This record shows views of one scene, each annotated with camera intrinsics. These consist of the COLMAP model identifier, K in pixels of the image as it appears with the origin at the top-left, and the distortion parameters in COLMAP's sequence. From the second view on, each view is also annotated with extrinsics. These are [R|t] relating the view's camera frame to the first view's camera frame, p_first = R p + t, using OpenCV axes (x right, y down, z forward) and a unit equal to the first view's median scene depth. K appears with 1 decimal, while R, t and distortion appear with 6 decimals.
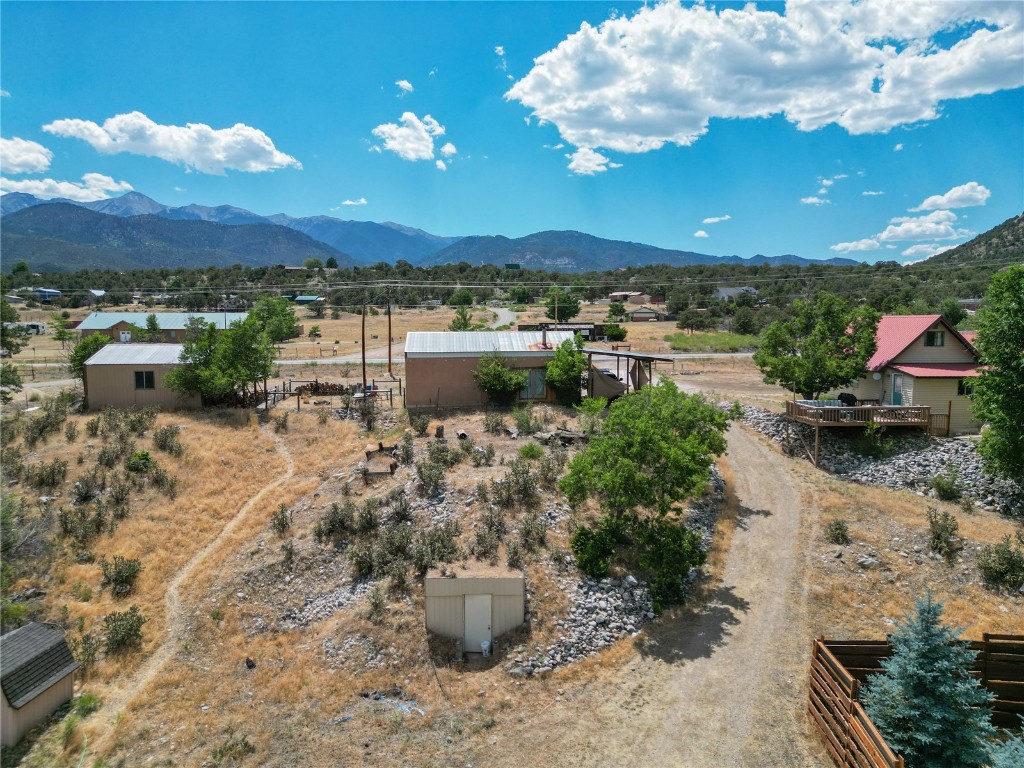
lens RADIAL K [[715.8, 0, 510.8], [0, 715.8, 381.3], [0, 0, 1]] dist [0.076634, -0.071426]
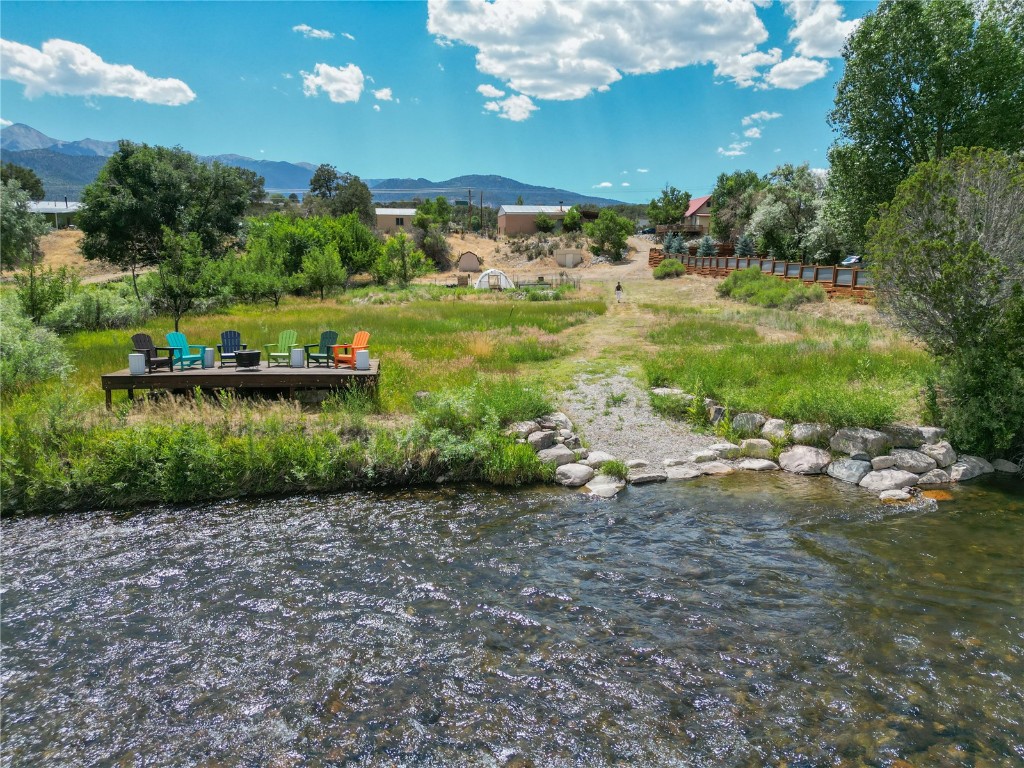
lens RADIAL K [[715.8, 0, 510.8], [0, 715.8, 381.3], [0, 0, 1]] dist [0.076634, -0.071426]
pose [[0.994189, -0.013178, 0.106836, -0.435124], [0.005512, 0.997409, 0.071728, 0.390806], [-0.107504, -0.070722, 0.991686, -1.584772]]
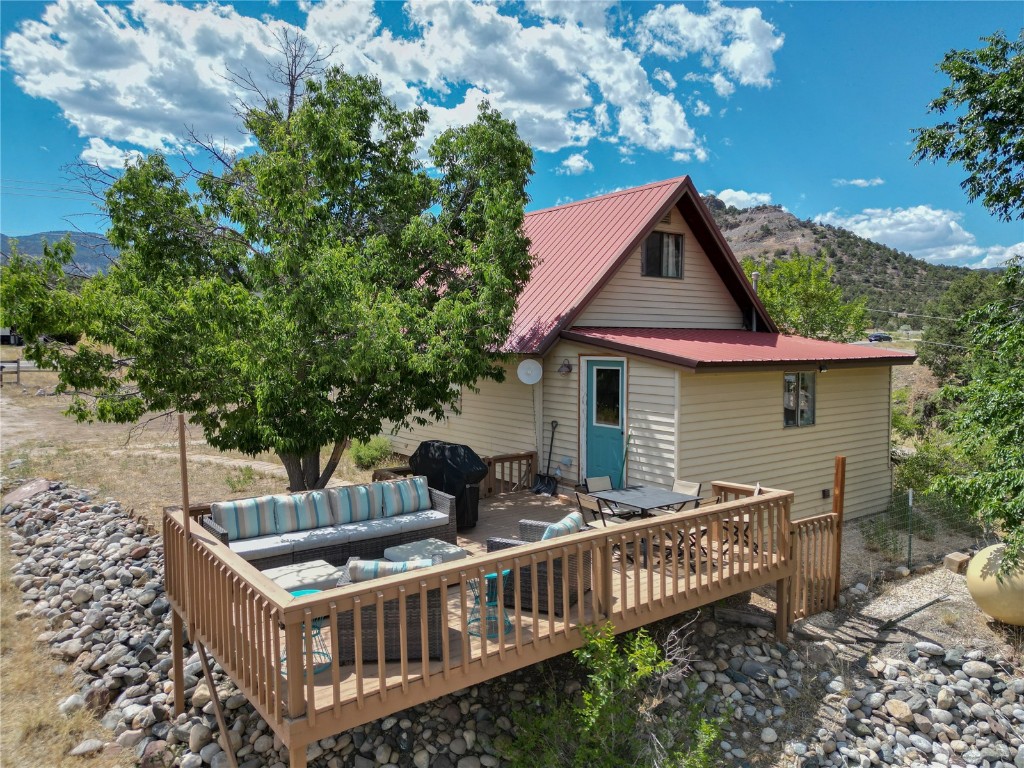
lens RADIAL K [[715.8, 0, 510.8], [0, 715.8, 381.3], [0, 0, 1]] dist [0.076634, -0.071426]
pose [[0.823764, -0.028542, 0.566214, 0.340455], [0.045204, 0.998859, -0.015414, 0.000714], [-0.565128, 0.038293, 0.824114, 0.774231]]
